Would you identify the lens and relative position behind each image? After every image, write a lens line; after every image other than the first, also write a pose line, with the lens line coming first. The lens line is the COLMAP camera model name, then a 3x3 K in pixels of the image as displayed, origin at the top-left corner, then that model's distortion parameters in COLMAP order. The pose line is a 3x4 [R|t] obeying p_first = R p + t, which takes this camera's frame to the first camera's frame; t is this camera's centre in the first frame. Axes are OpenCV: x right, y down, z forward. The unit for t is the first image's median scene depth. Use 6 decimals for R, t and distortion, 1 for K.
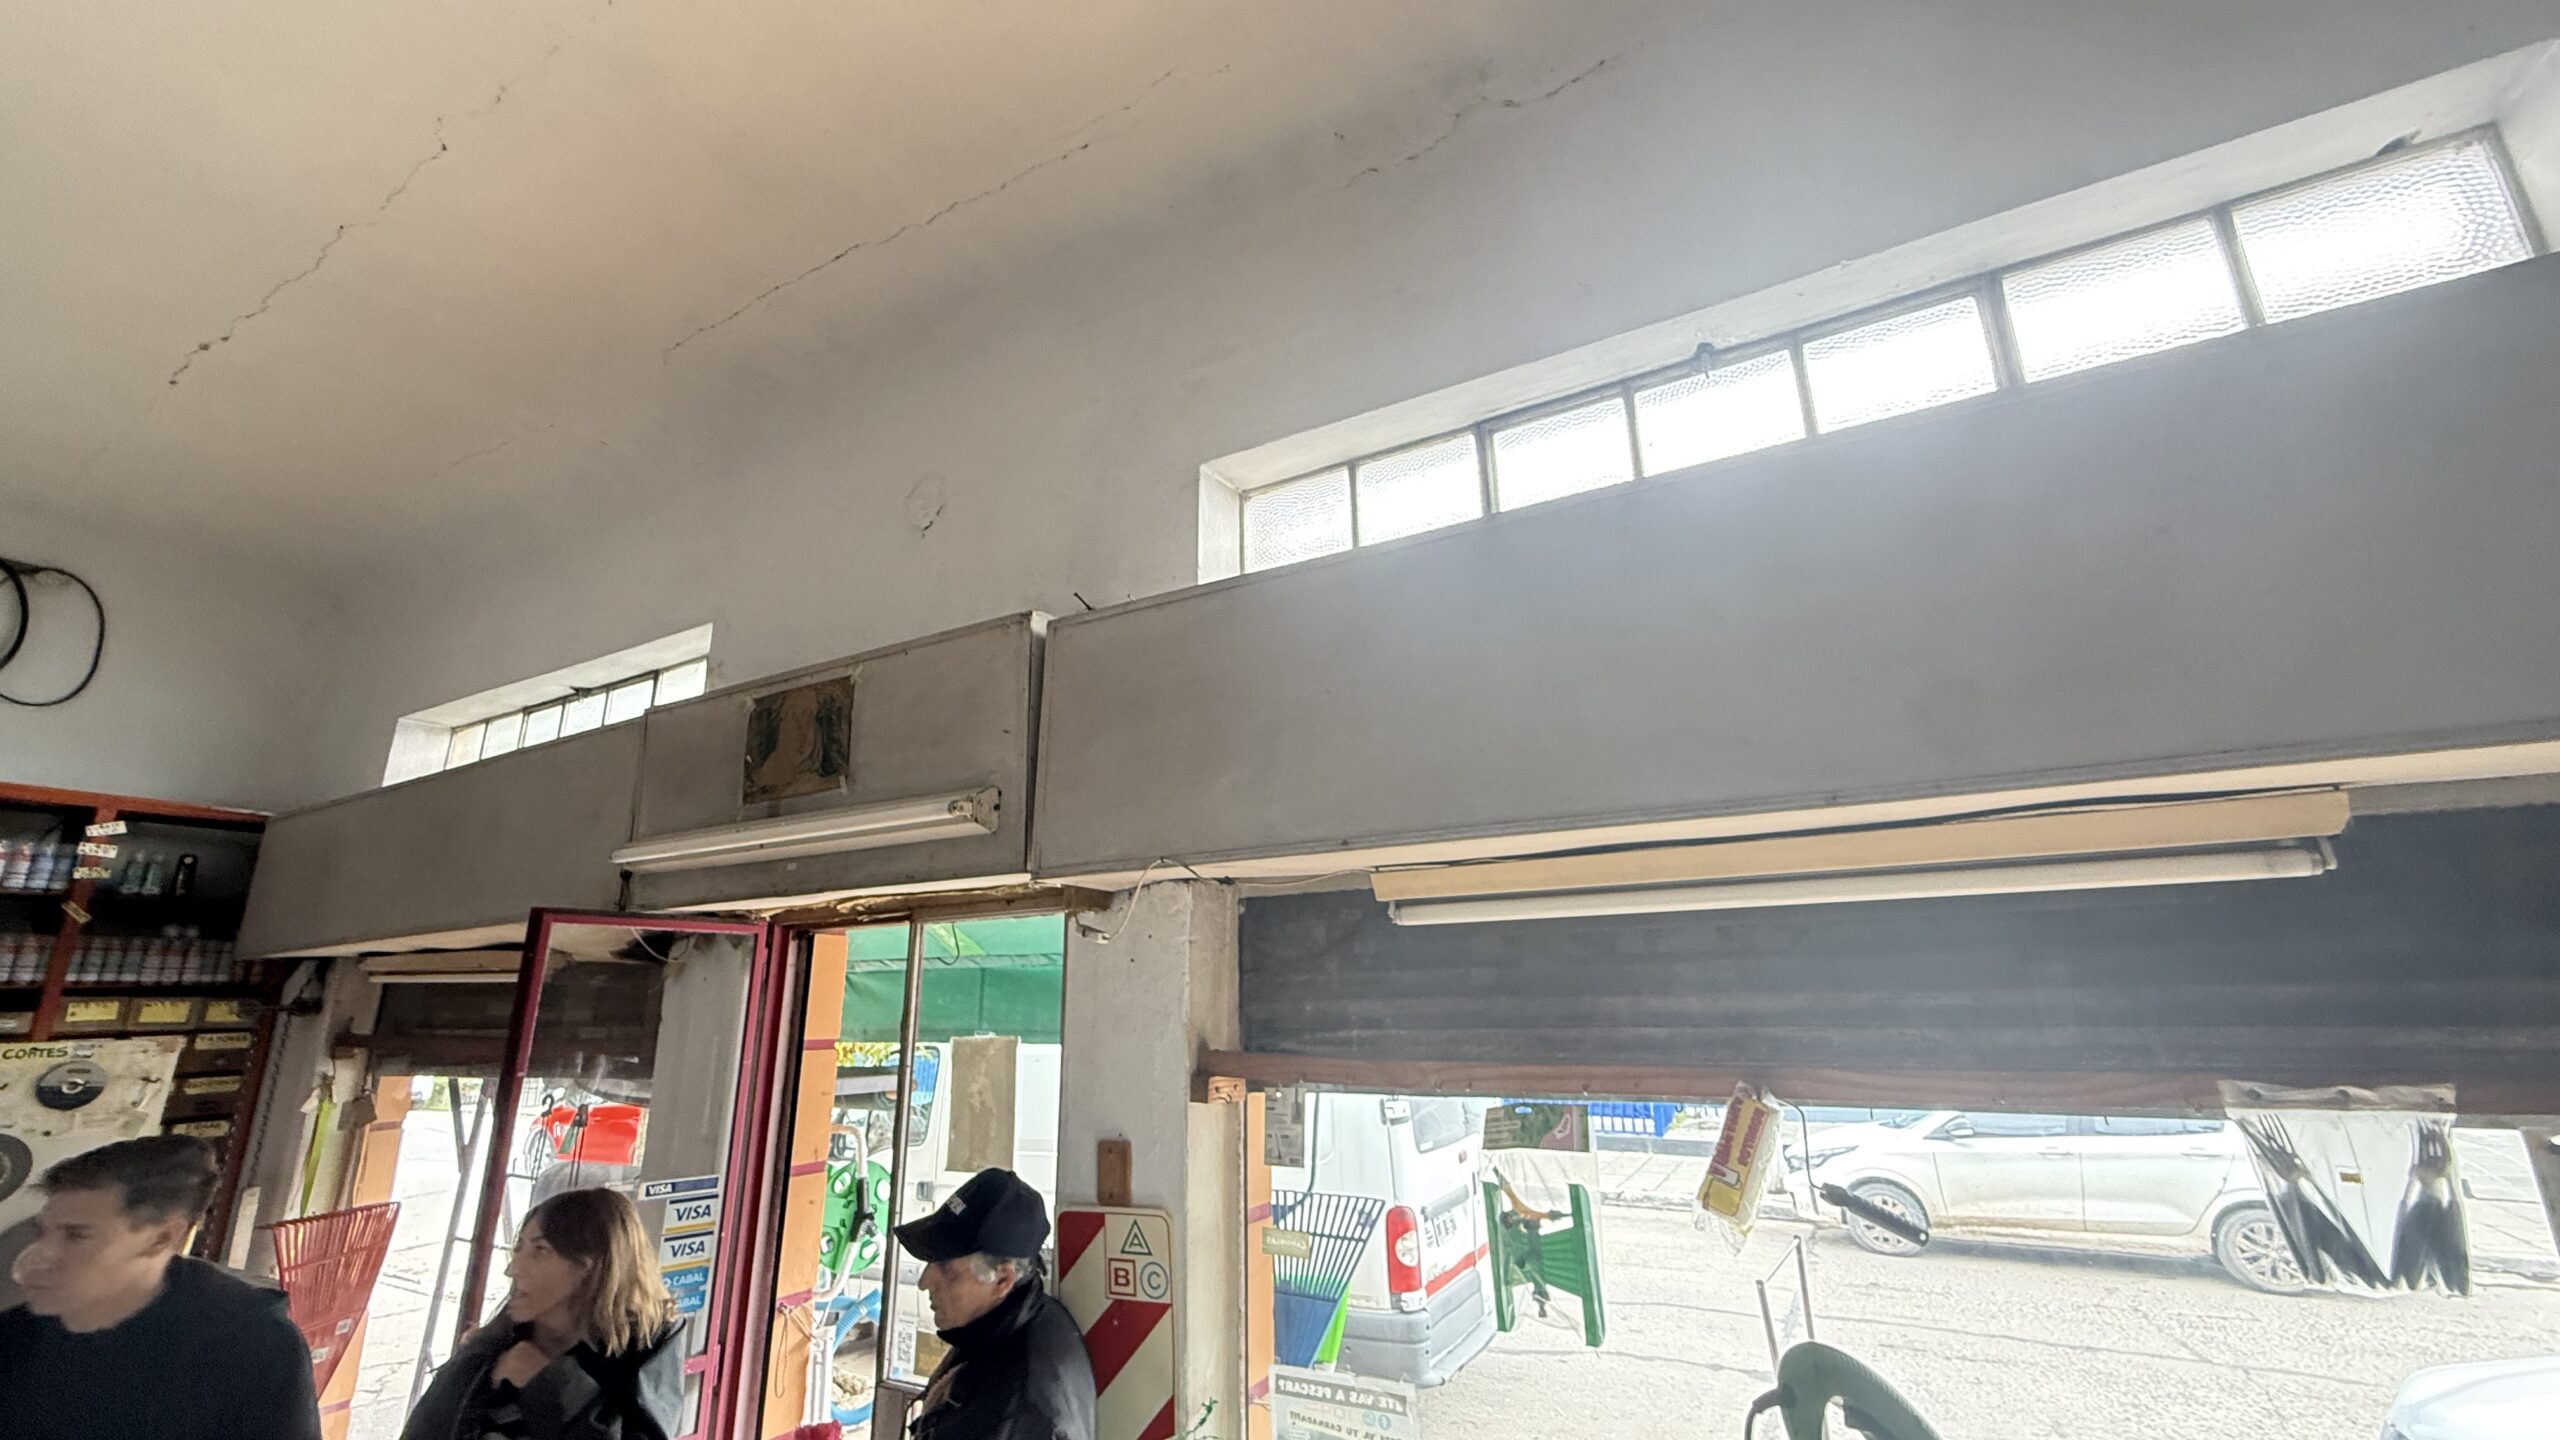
lens RADIAL K [[1017.8, 0, 1273.5], [0, 1017.8, 722.2], [0, 0, 1]] dist [-0.000914, 0.000427]
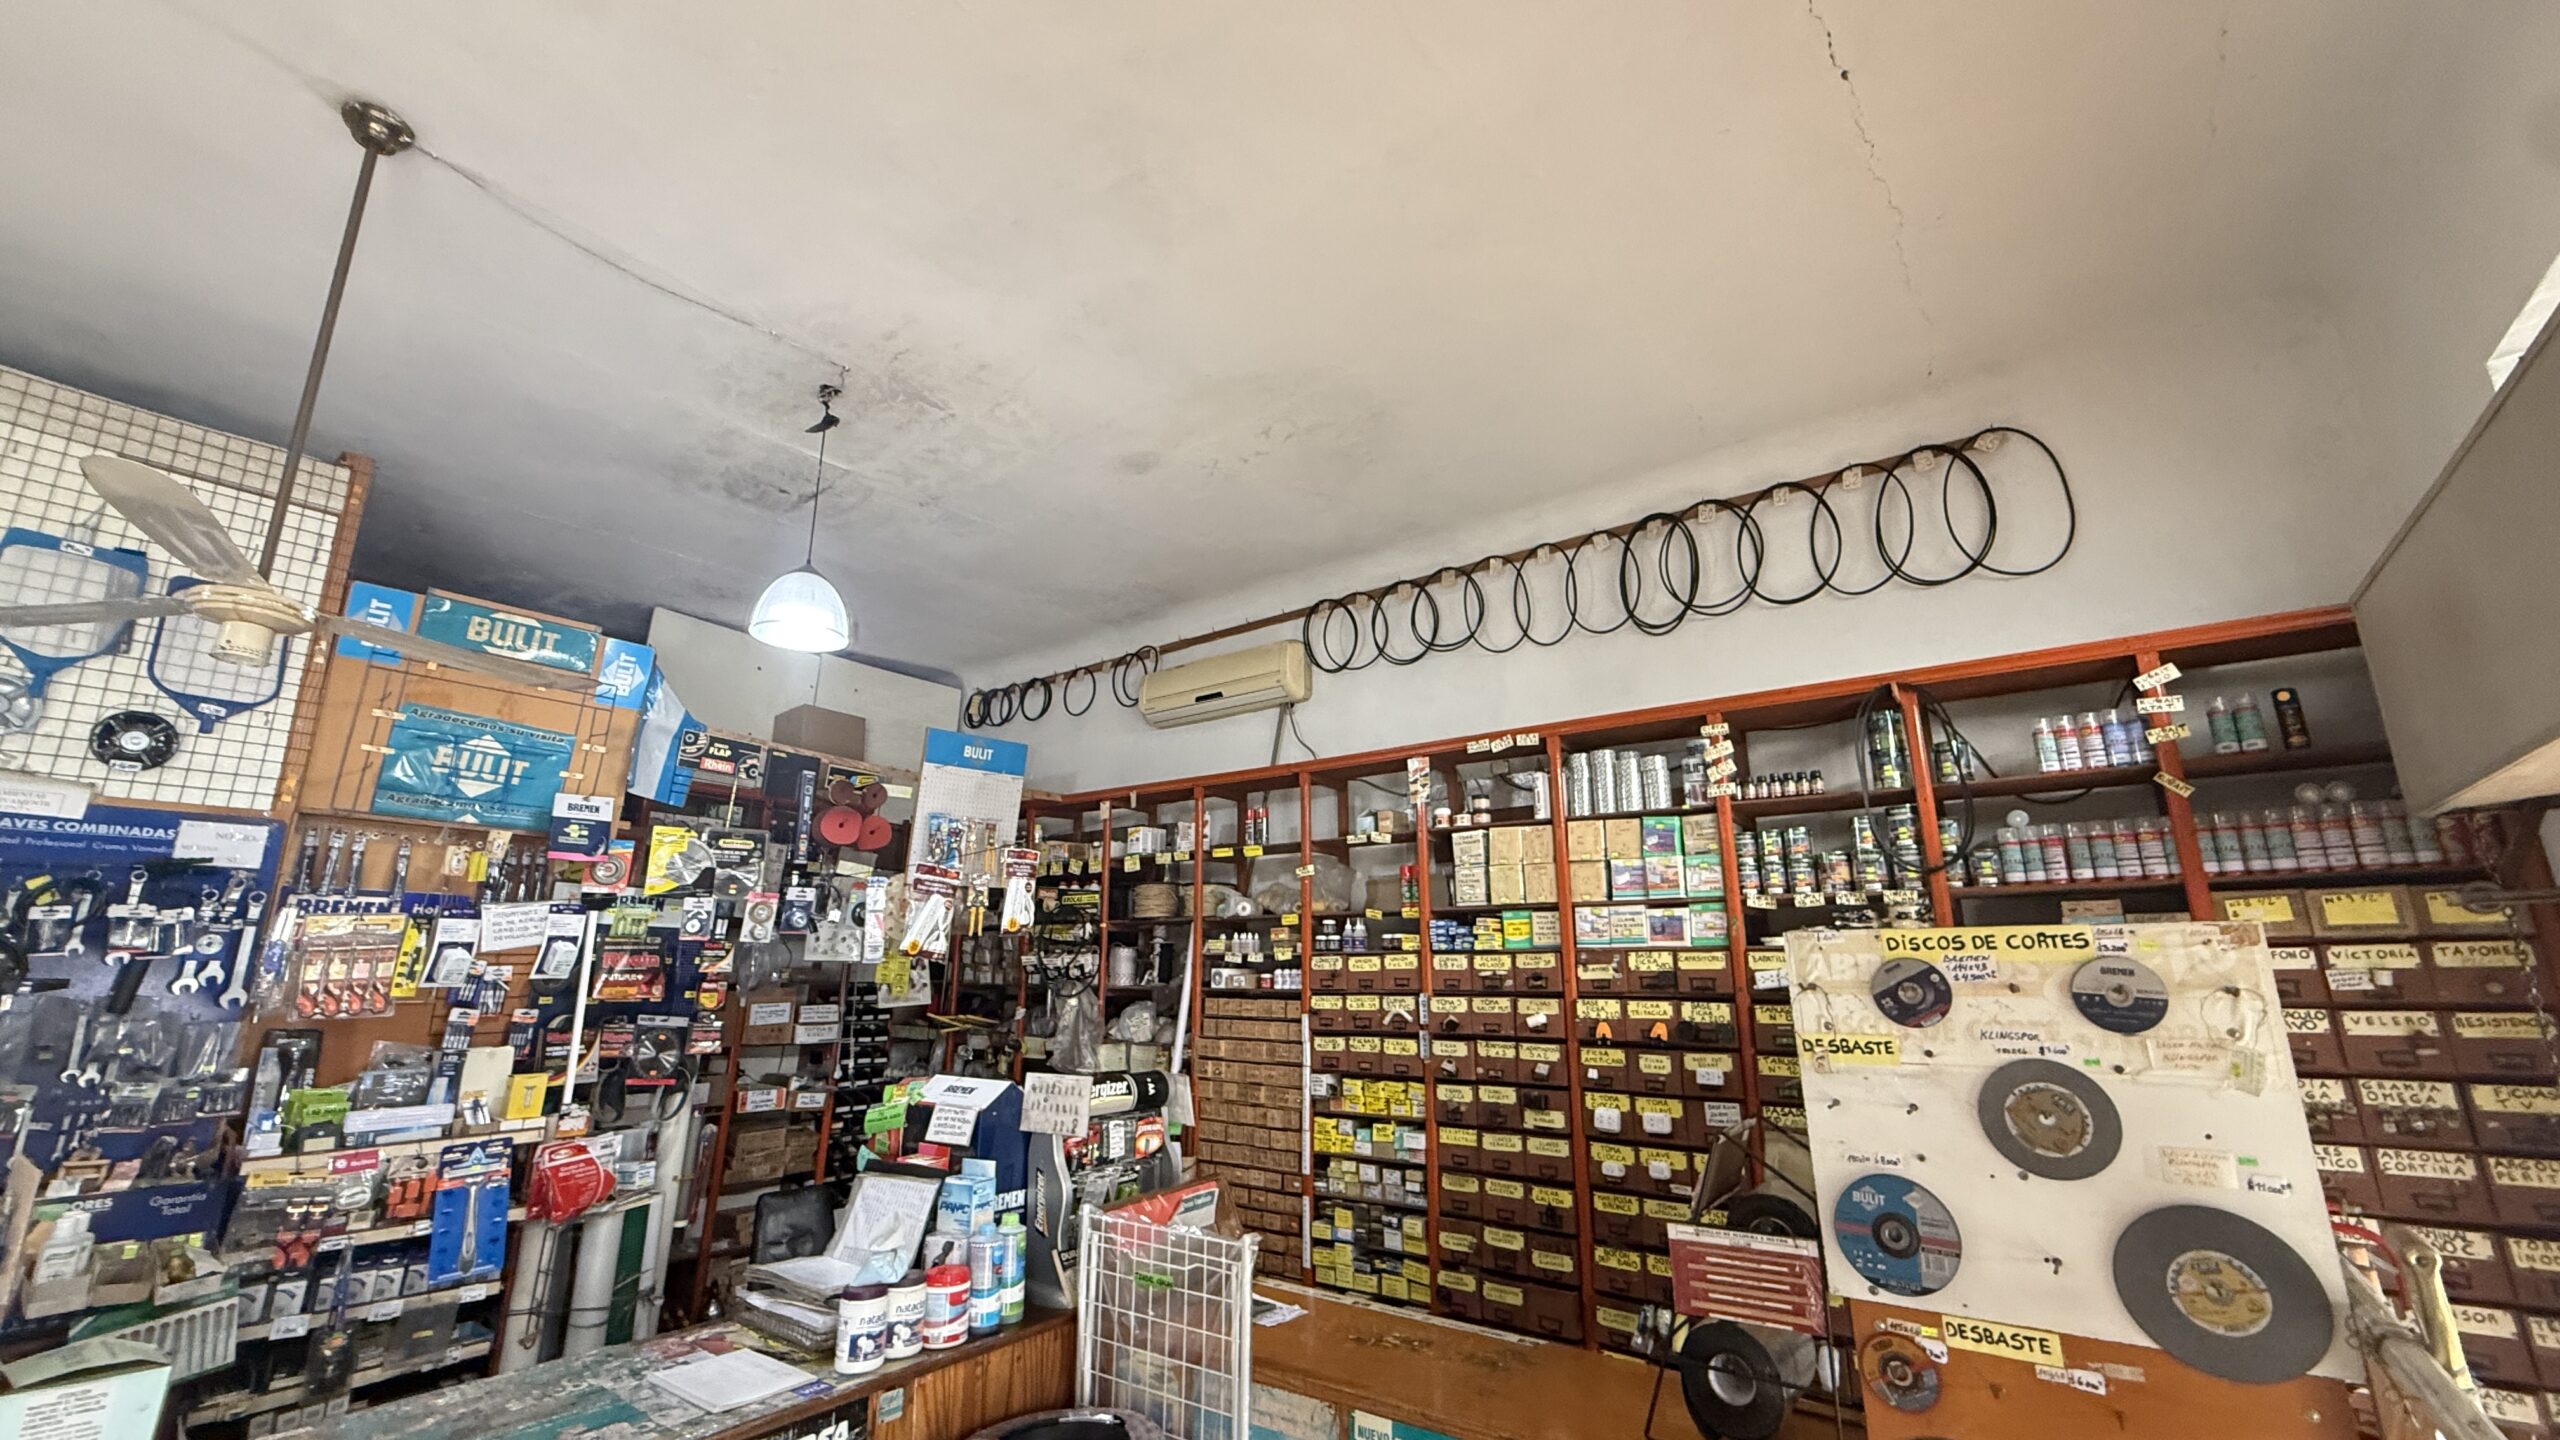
lens RADIAL K [[1017.8, 0, 1273.5], [0, 1017.8, 722.2], [0, 0, 1]] dist [-0.000914, 0.000427]
pose [[-0.141123, -0.224693, -0.964156, -0.329648], [0.267737, 0.928949, -0.255677, 0.154313], [0.953101, -0.294222, -0.070937, 0.416068]]
